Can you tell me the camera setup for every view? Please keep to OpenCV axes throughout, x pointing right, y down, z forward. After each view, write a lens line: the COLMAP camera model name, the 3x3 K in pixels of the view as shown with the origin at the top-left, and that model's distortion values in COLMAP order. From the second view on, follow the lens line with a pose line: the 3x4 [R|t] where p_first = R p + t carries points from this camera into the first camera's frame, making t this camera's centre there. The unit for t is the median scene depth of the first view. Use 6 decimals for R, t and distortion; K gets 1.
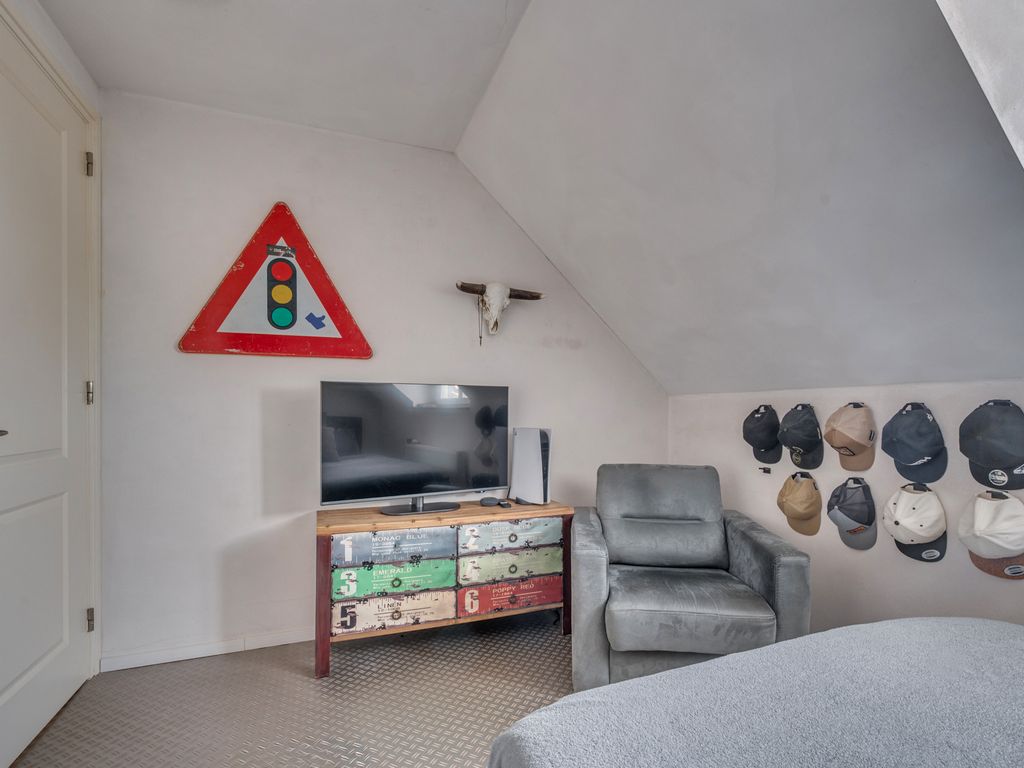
lens RADIAL K [[492.6, 0, 510.3], [0, 492.6, 392.6], [0, 0, 1]] dist [-0.000689, 0.000130]
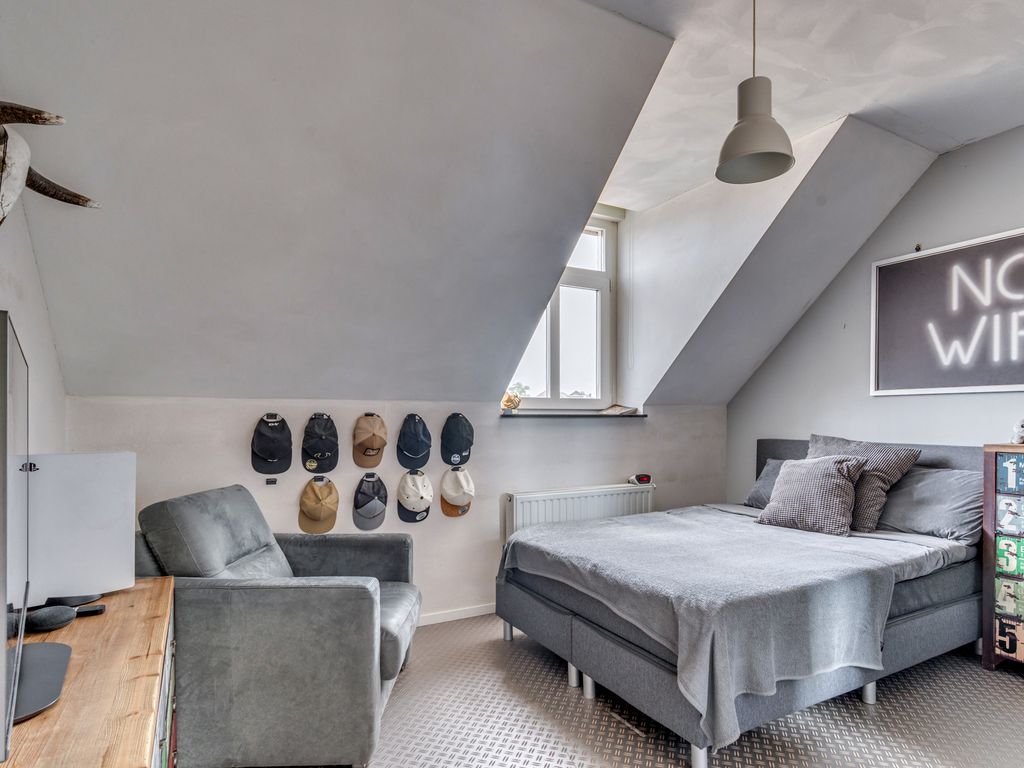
lens RADIAL K [[591.6, 0, 514.1], [0, 591.6, 393.9], [0, 0, 1]] dist [0.001927, 0.000152]
pose [[-0.132564, 0.041162, 0.990319, -0.799363], [-0.038443, 0.998172, -0.046635, 0.026553], [-0.990429, -0.044253, -0.130739, 0.800675]]
